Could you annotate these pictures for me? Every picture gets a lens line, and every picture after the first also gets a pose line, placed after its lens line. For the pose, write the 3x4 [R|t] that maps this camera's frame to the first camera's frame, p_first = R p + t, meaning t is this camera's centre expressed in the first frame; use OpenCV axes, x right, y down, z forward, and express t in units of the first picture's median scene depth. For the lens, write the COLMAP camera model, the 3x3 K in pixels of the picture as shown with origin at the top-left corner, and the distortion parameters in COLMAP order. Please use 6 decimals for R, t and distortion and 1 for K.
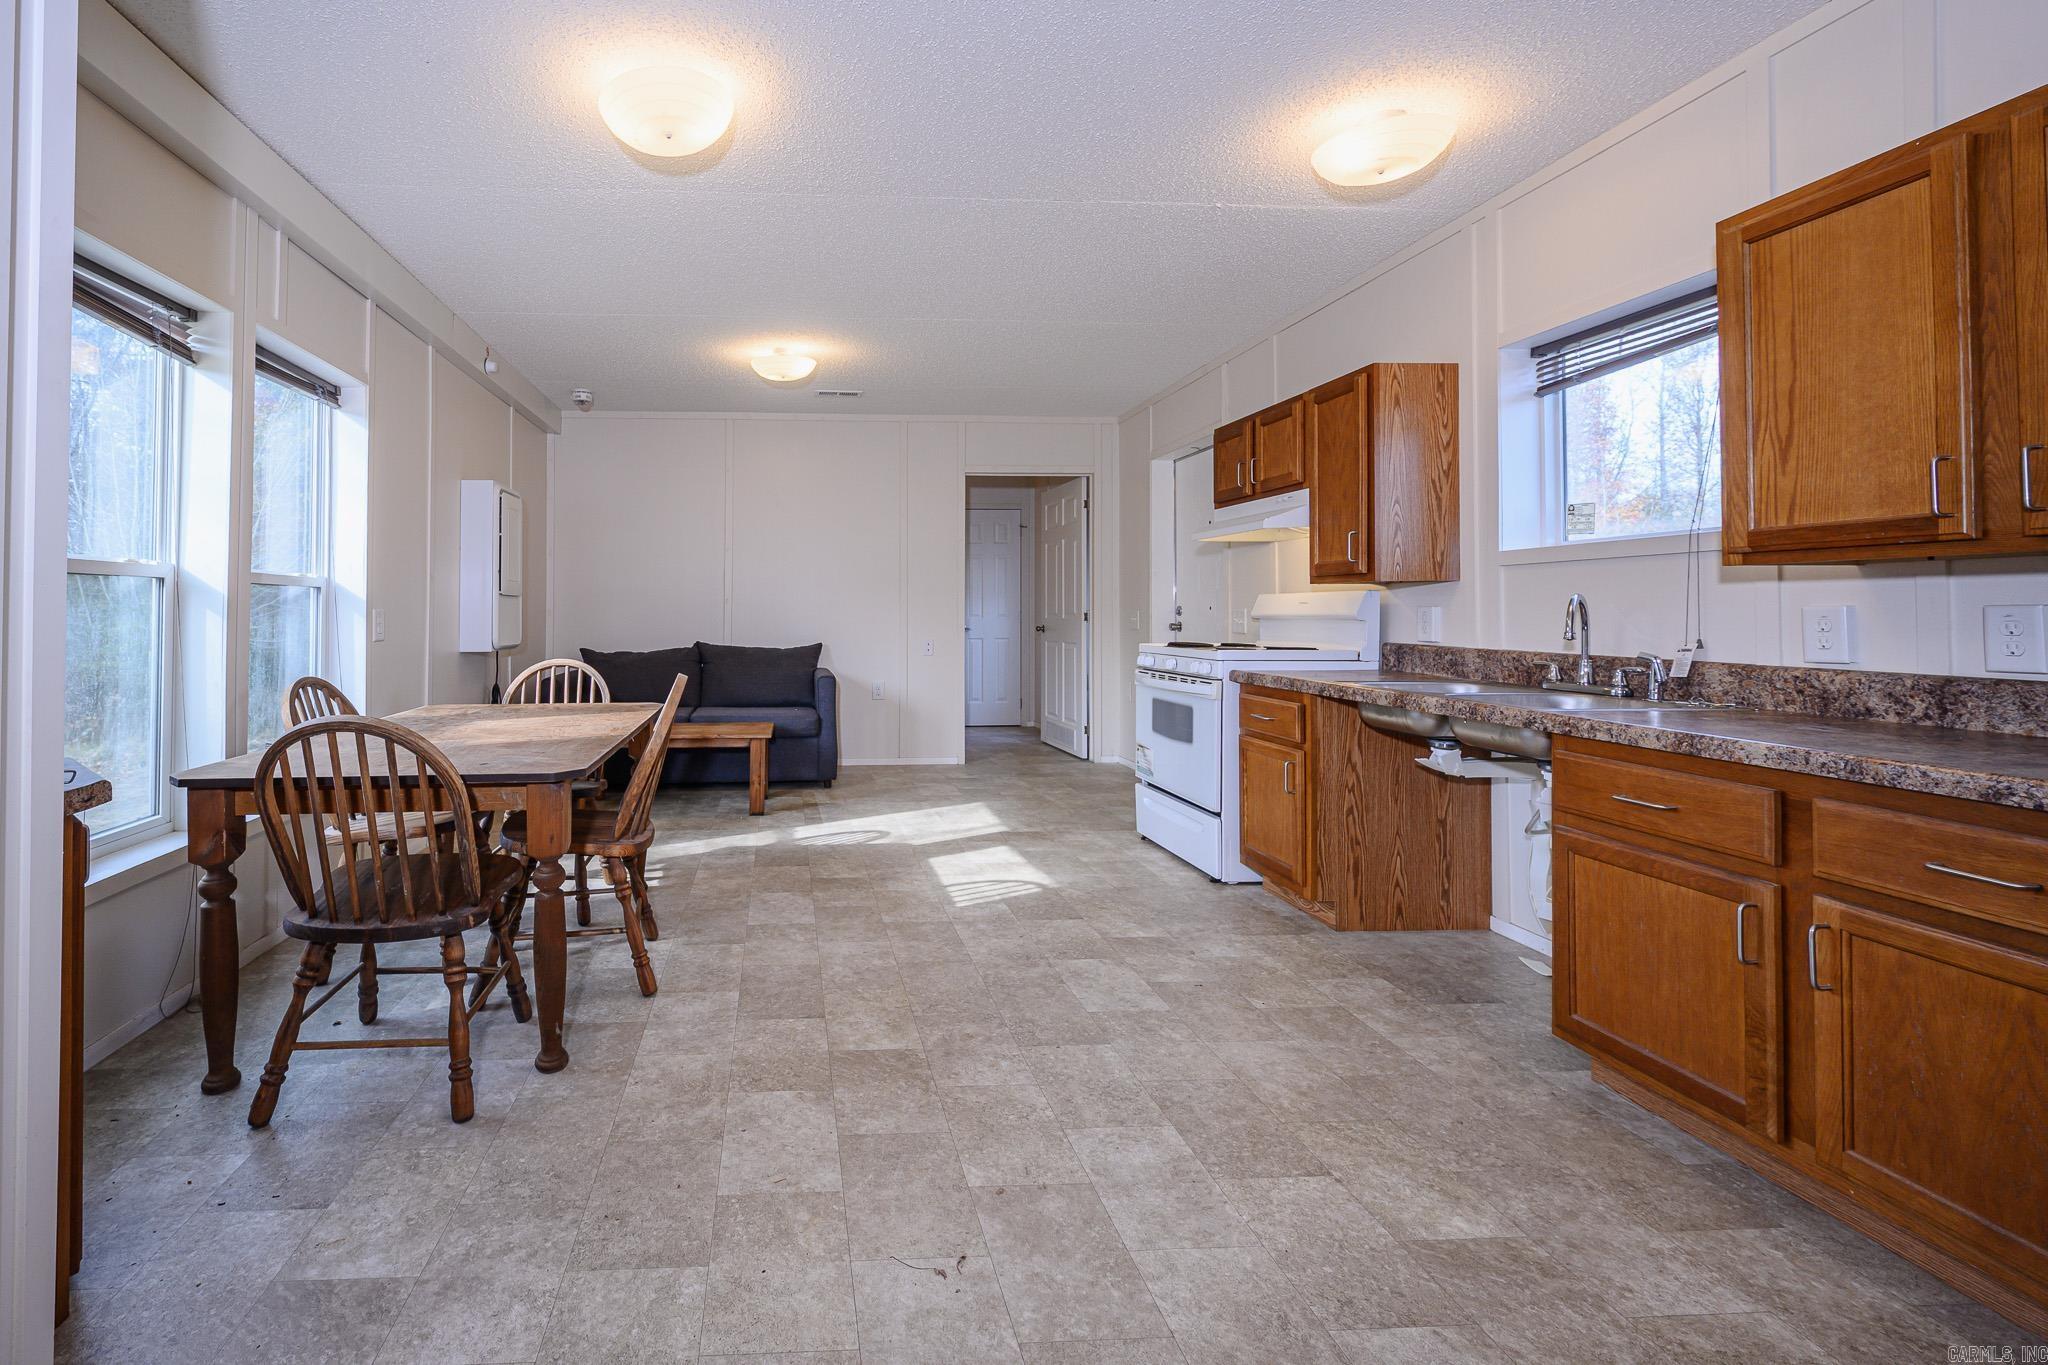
lens RADIAL K [[844.4, 0, 825.8], [0, 844.4, 592.7], [0, 0, 1]] dist [0.004967, -0.000115]
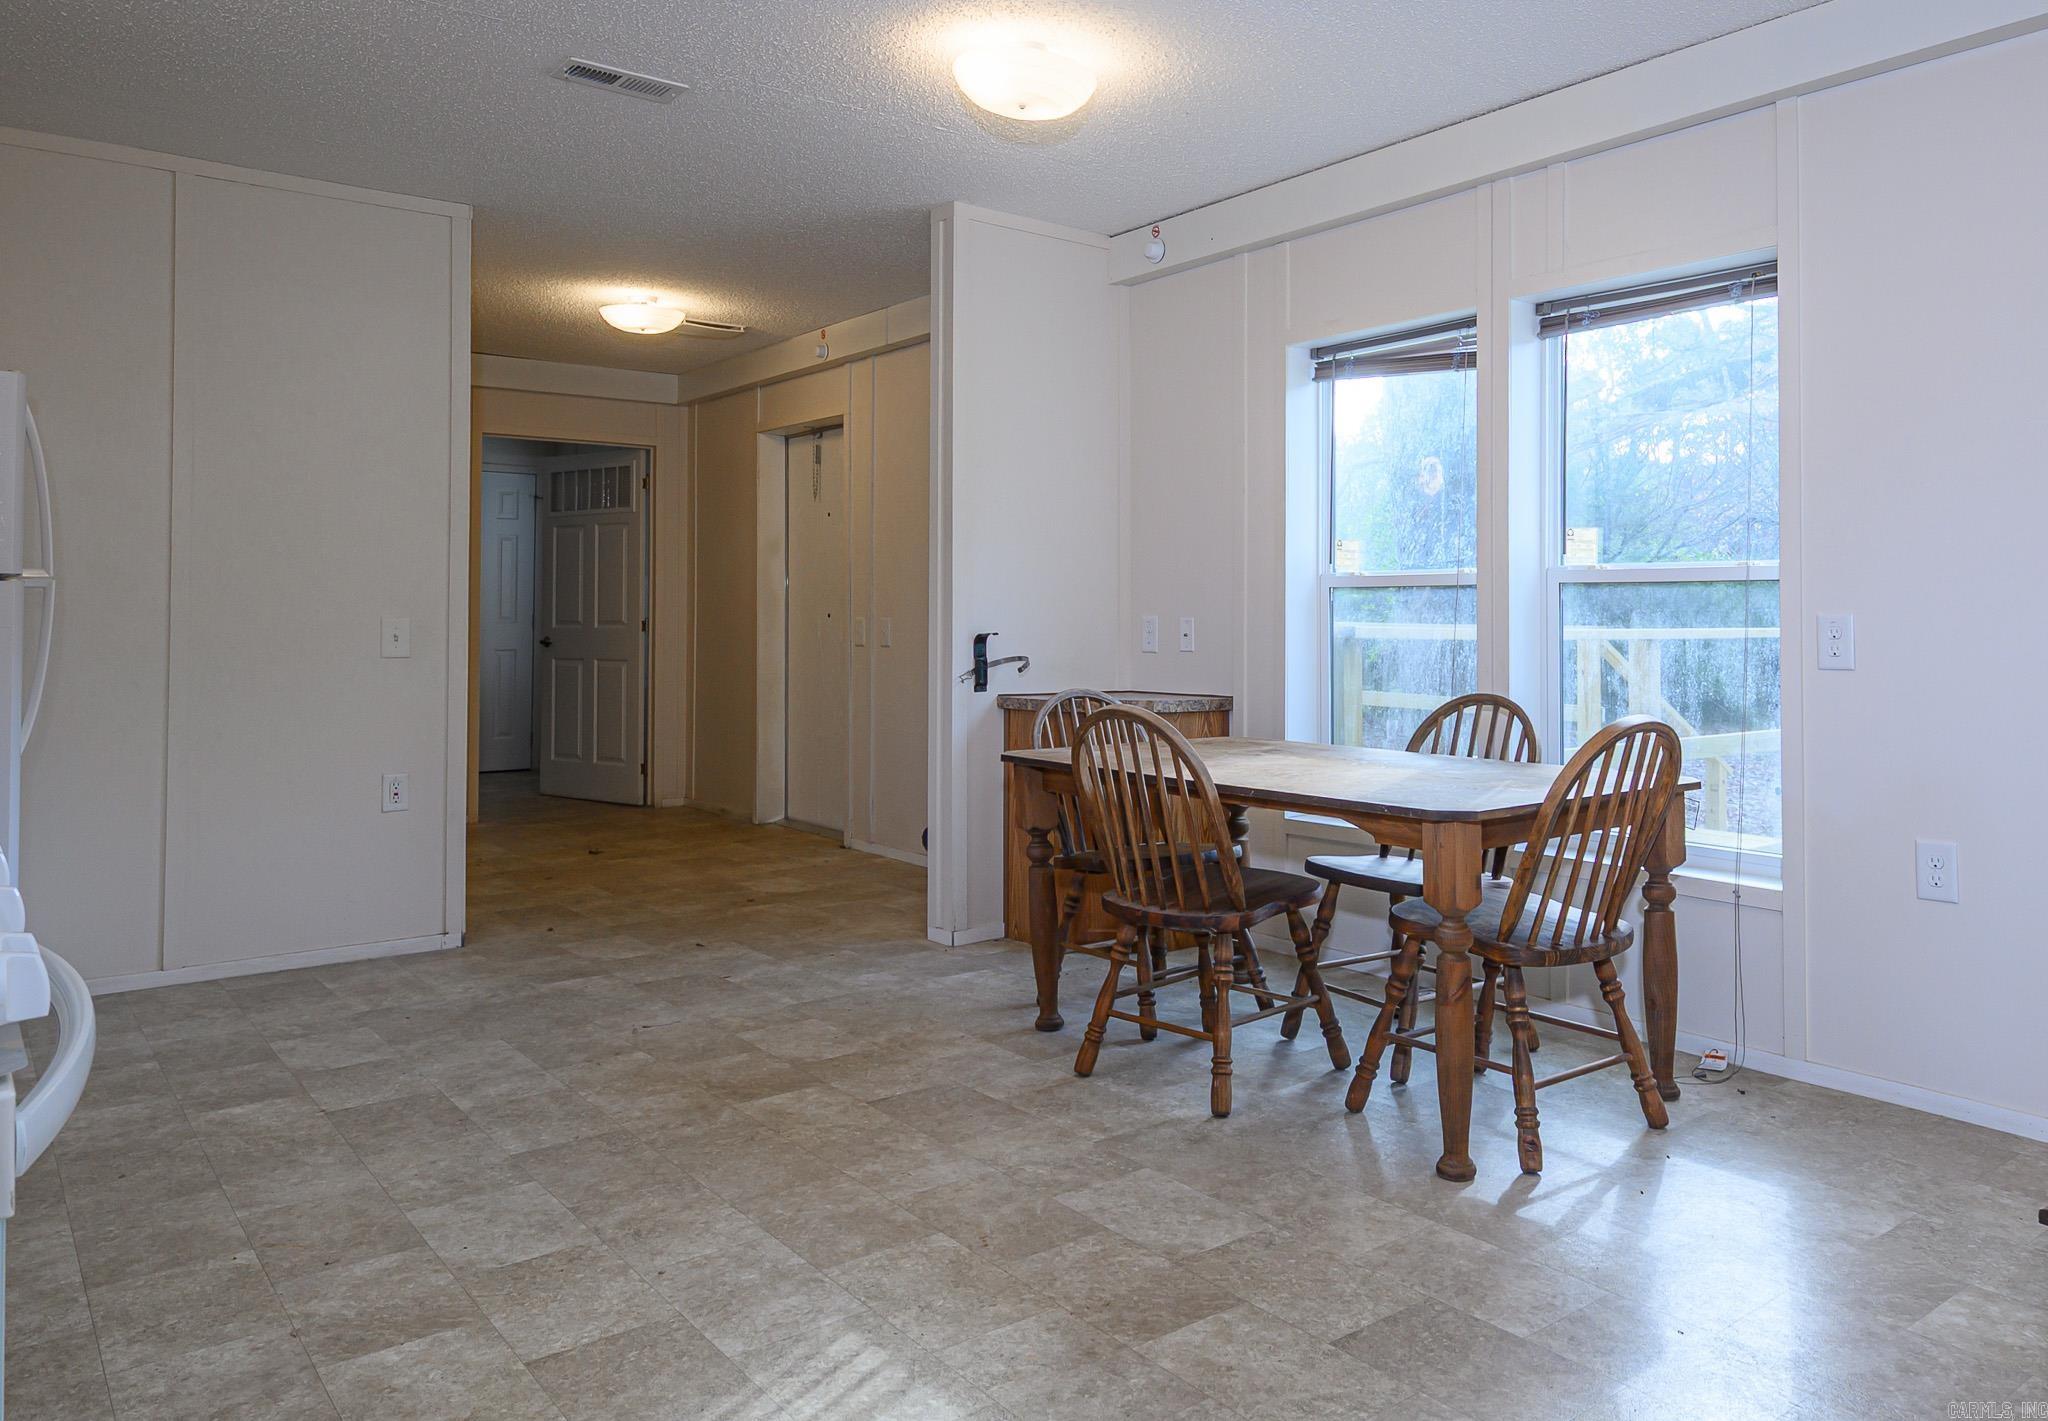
lens RADIAL K [[1454.9, 0, 1181.8], [0, 1454.9, 619.2], [0, 0, 1]] dist [0.006381, -0.007805]
pose [[-0.780696, 0.003408, -0.624902, 0.545227], [0.018325, 0.999680, -0.017441, 0.042504], [0.624642, -0.025068, -0.780509, 1.938597]]
